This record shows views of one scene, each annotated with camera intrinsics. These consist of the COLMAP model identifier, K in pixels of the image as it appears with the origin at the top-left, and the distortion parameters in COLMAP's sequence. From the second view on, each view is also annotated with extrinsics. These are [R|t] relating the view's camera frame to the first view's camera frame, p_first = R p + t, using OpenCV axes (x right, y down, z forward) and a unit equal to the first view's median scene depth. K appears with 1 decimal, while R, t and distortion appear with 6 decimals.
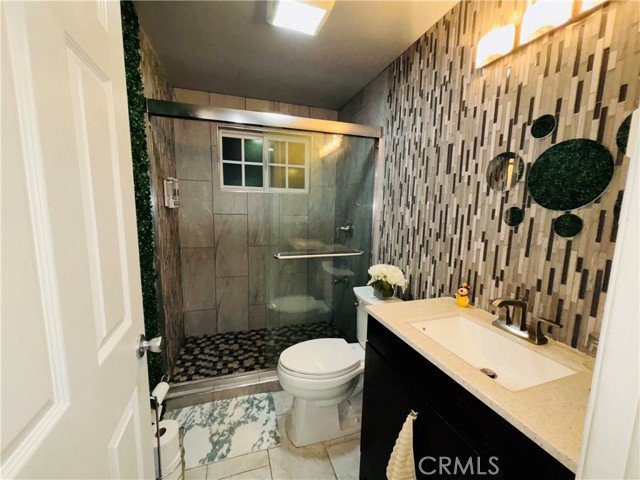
lens RADIAL K [[259.8, 0, 314.4], [0, 259.8, 240.8], [0, 0, 1]] dist [0.001597, 0.000174]
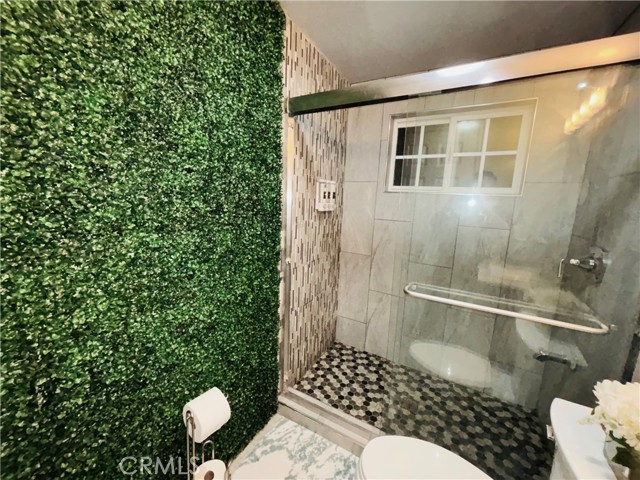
lens RADIAL K [[259.8, 0, 322.2], [0, 259.8, 237.0], [0, 0, 1]] dist [0.001597, 0.000174]
pose [[0.684614, 0.118793, -0.719160, 0.135427], [-0.116842, 0.991757, 0.052592, -0.068584], [0.719480, 0.048023, 0.692851, 0.270255]]
